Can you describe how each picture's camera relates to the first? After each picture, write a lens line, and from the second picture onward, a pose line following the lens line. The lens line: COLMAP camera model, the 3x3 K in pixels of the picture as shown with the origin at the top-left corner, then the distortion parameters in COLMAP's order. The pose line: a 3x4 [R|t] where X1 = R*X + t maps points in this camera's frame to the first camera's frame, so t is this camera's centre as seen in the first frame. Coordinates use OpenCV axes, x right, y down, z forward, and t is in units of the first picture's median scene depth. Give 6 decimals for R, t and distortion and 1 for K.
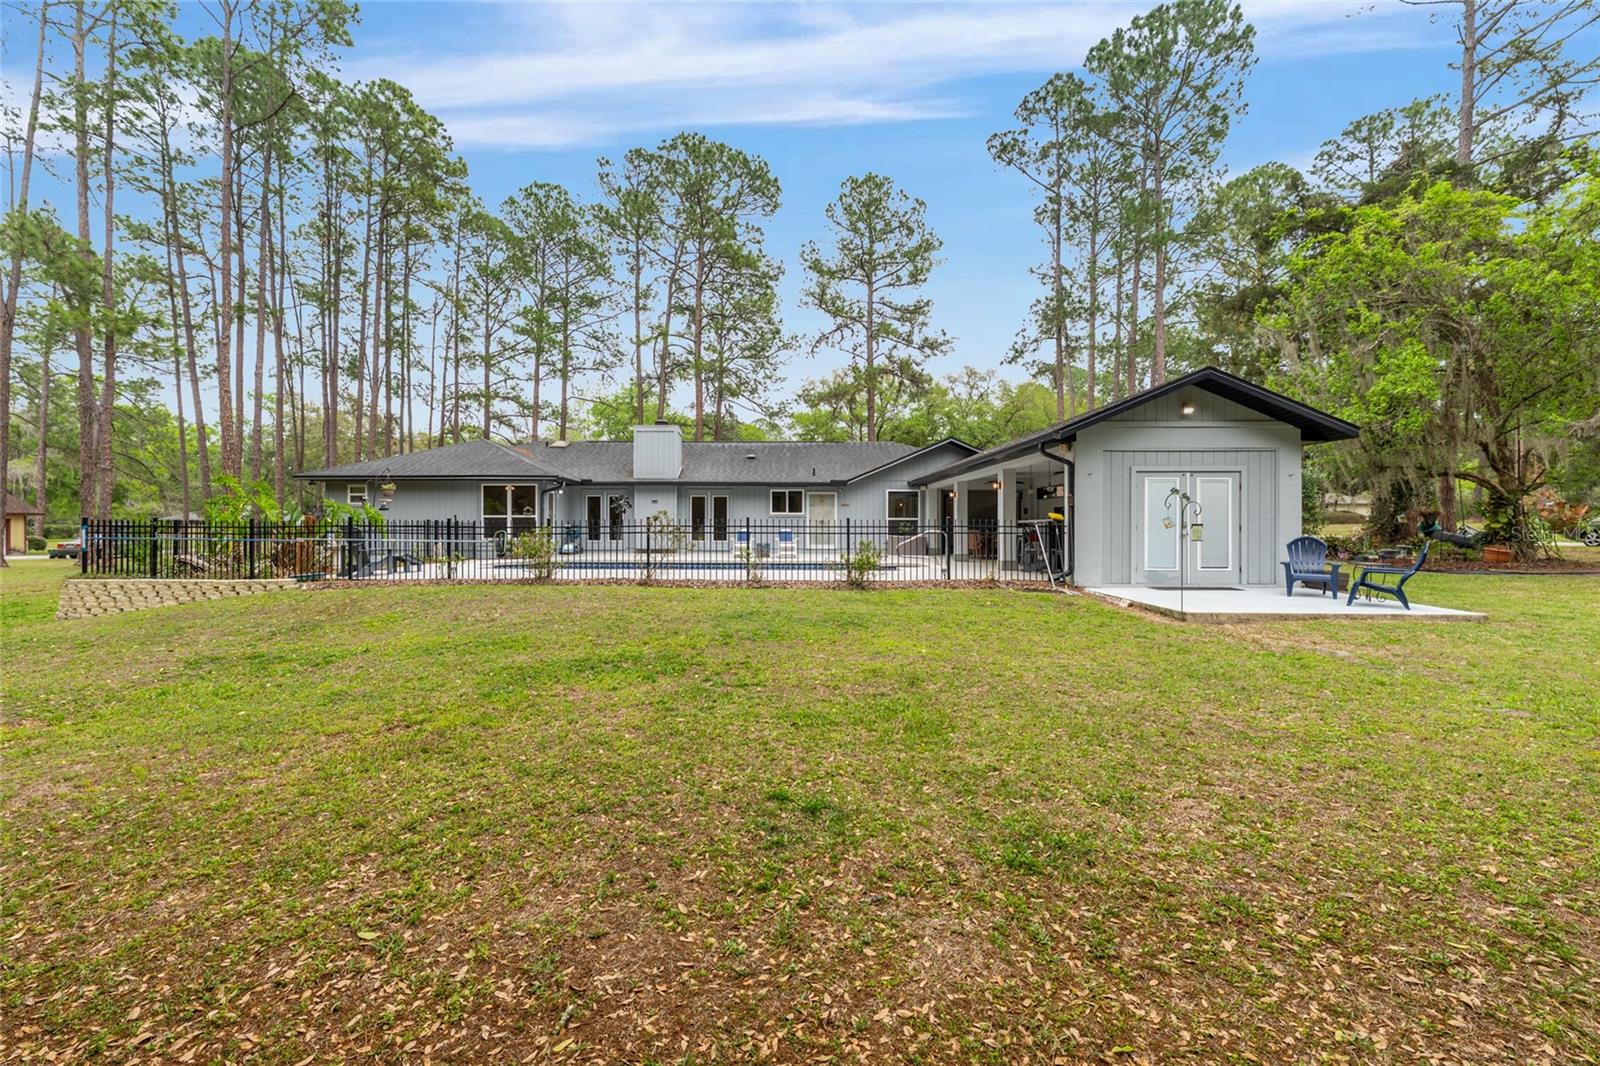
lens RADIAL K [[646.8, 0, 771.2], [0, 646.8, 528.1], [0, 0, 1]] dist [0.000770, 0.000145]
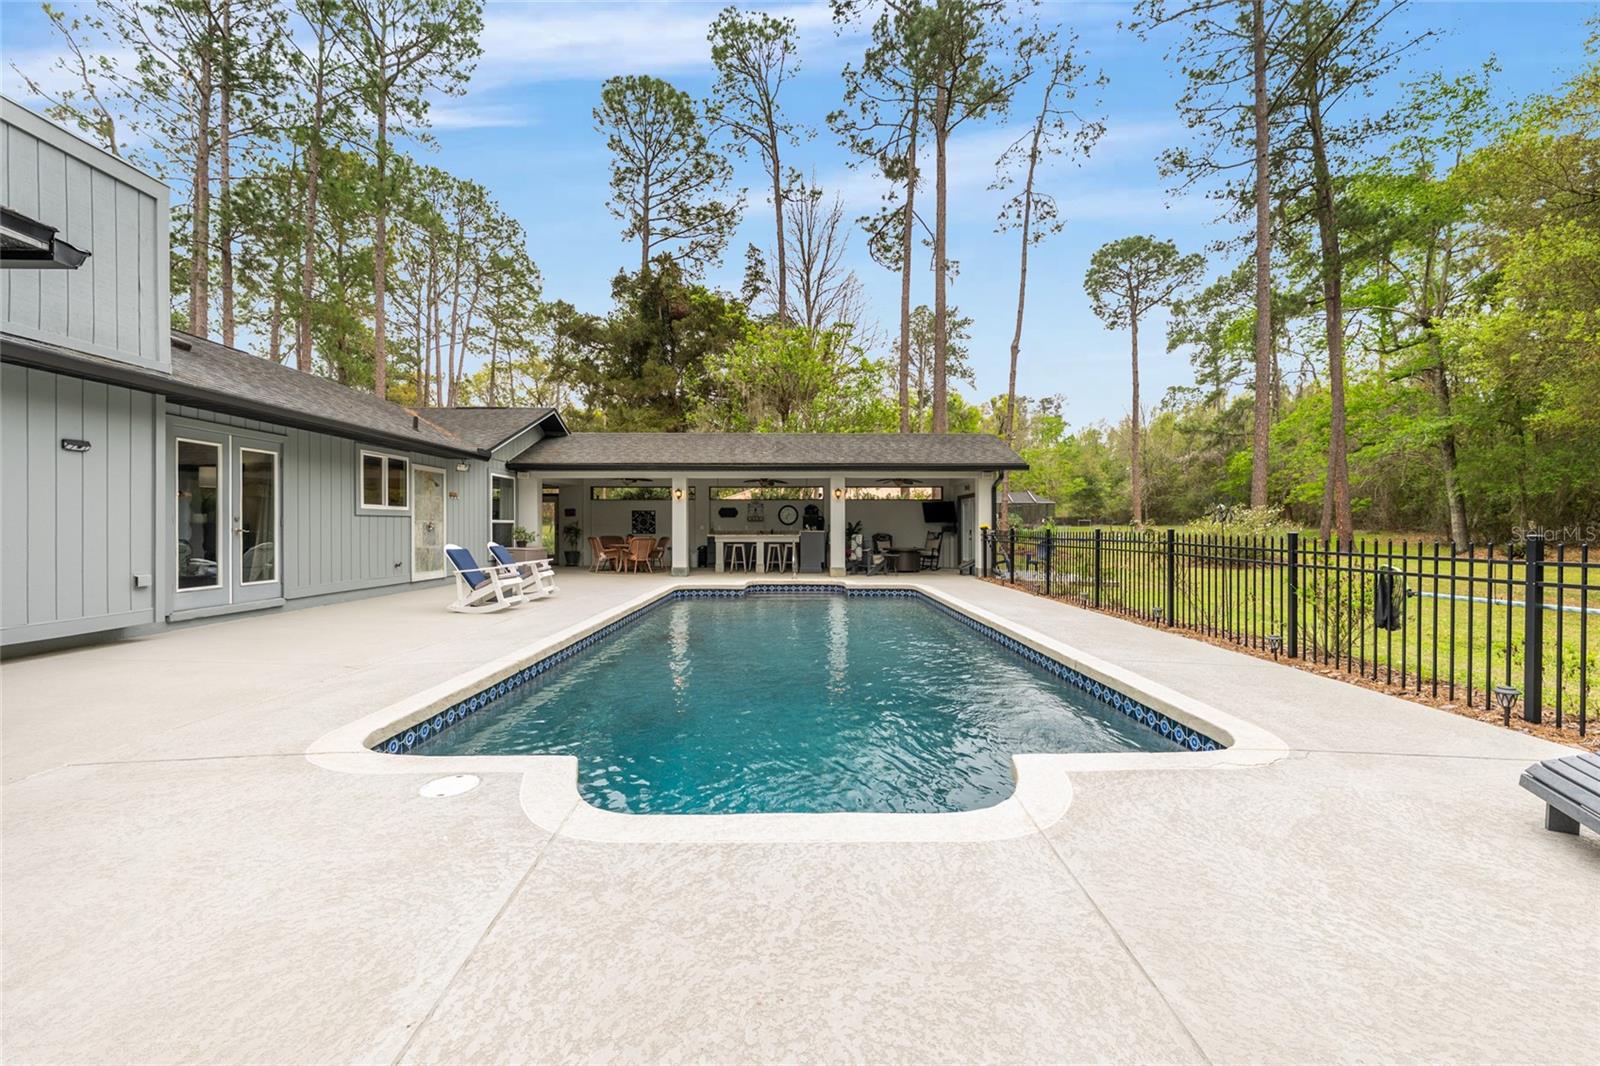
lens RADIAL K [[633.5, 0, 800.4], [0, 633.5, 529.1], [0, 0, 1]] dist [0.000868, -0.000160]
pose [[-0.018955, -0.006088, 0.999802, -0.423330], [-0.001436, 0.999981, 0.006062, -0.009941], [-0.999819, -0.001321, -0.018964, 0.718888]]
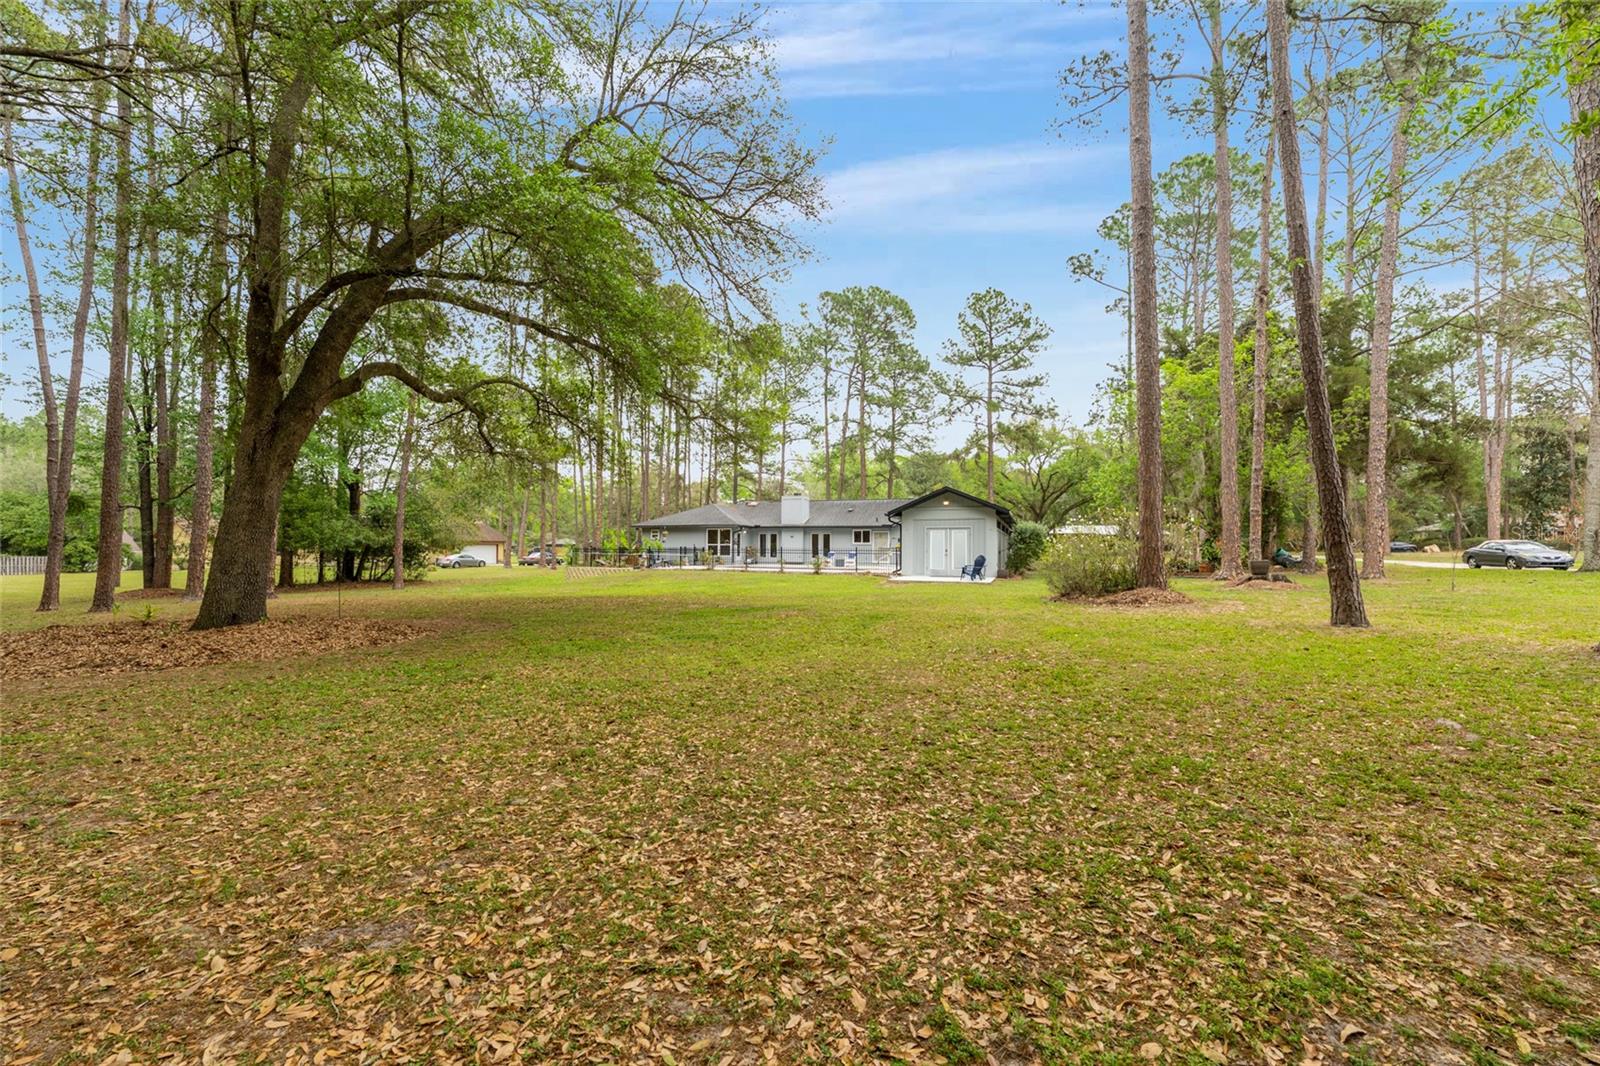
lens RADIAL K [[635.0, 0, 802.8], [0, 635.0, 536.6], [0, 0, 1]] dist [0.000796, 0.000123]
pose [[0.938176, -0.002040, -0.346153, 0.476941], [-0.005936, 0.999741, -0.021980, -0.000794], [0.346108, 0.022676, 0.937921, -0.697438]]
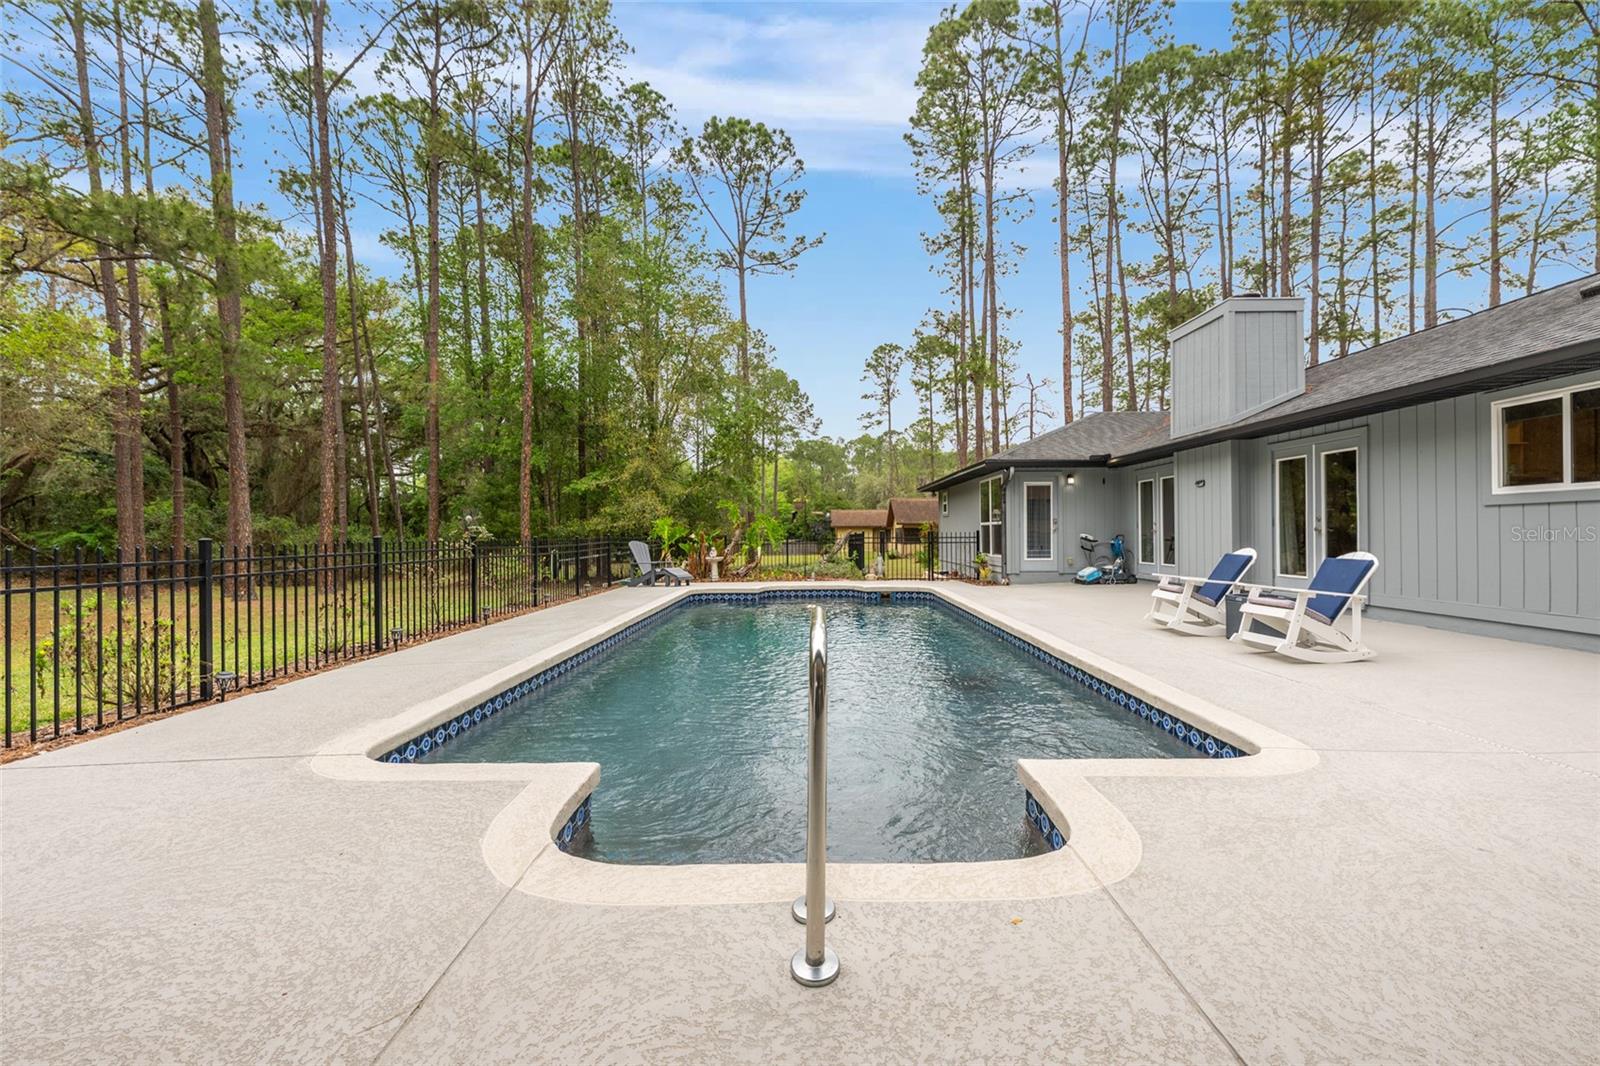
lens RADIAL K [[633.5, 0, 800.4], [0, 633.5, 529.1], [0, 0, 1]] dist [0.000868, -0.000160]
pose [[-0.005166, -0.009168, -0.999945, 0.263623], [0.009421, 0.999913, -0.009216, -0.006542], [0.999942, -0.009468, -0.005079, 0.712819]]
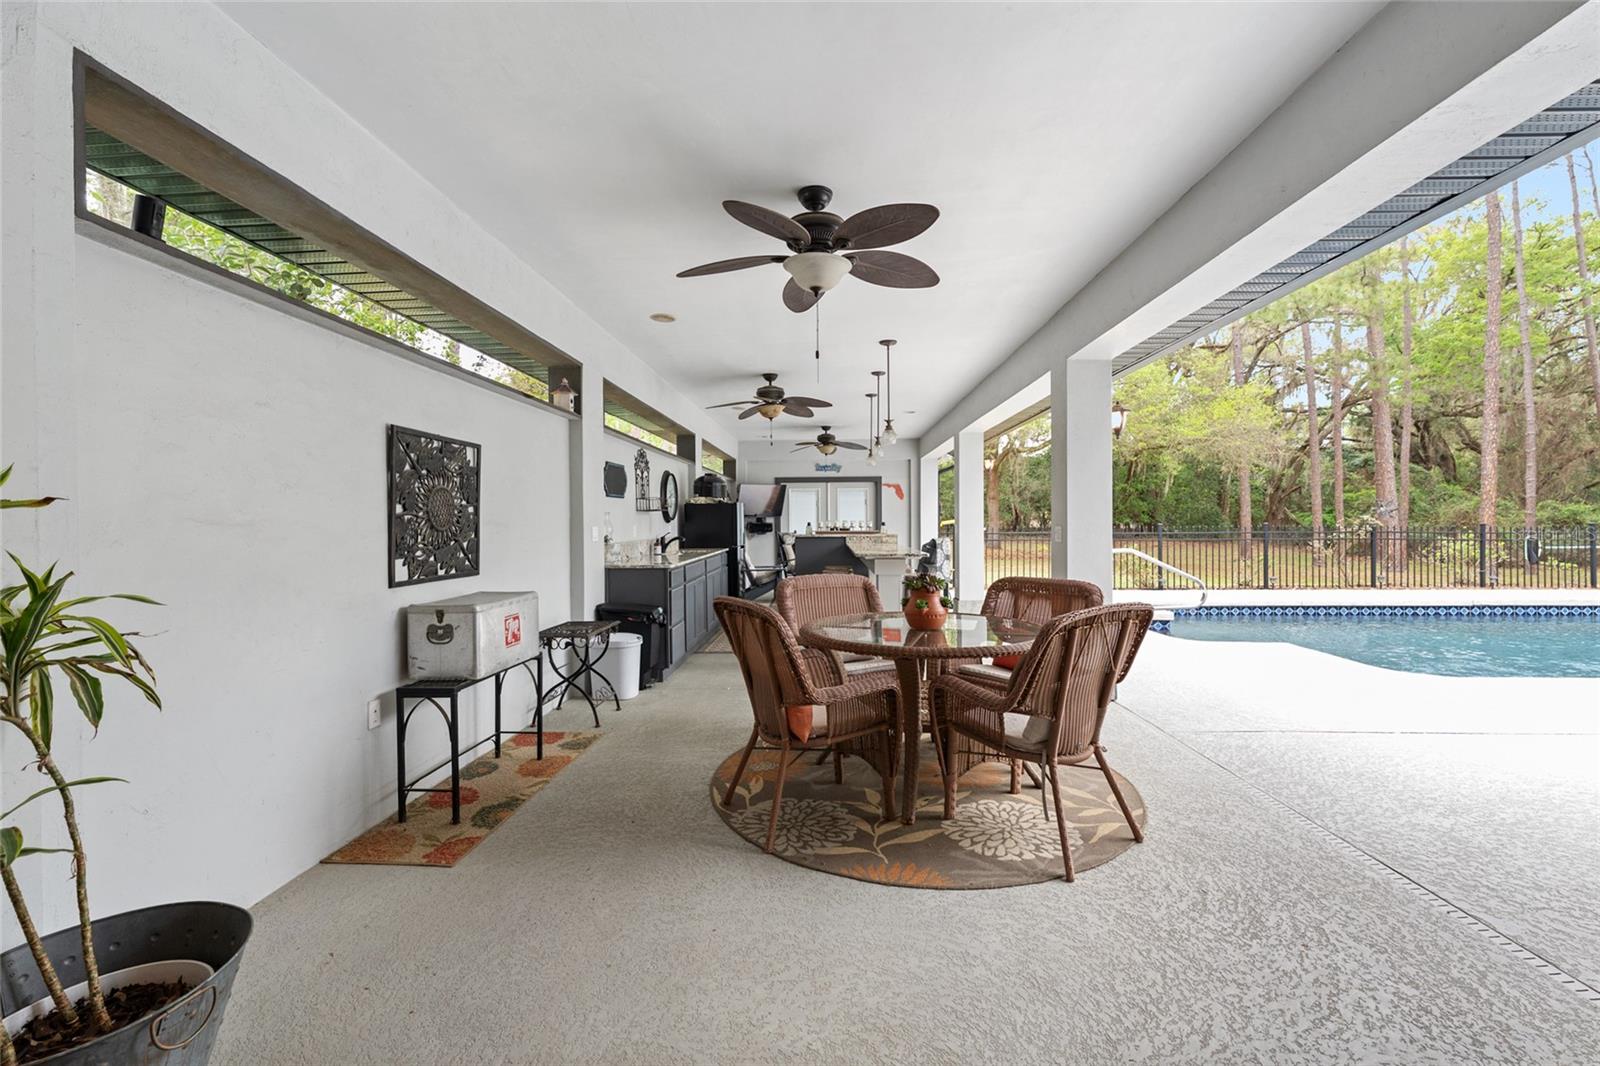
lens RADIAL K [[644.3, 0, 801.2], [0, 644.3, 520.9], [0, 0, 1]] dist [0.001929, -0.000001]
pose [[-0.999181, 0.003003, 0.040359, 0.322527], [0.003007, 0.999995, 0.000059, -0.010846], [-0.040359, 0.000181, -0.999185, 1.037980]]
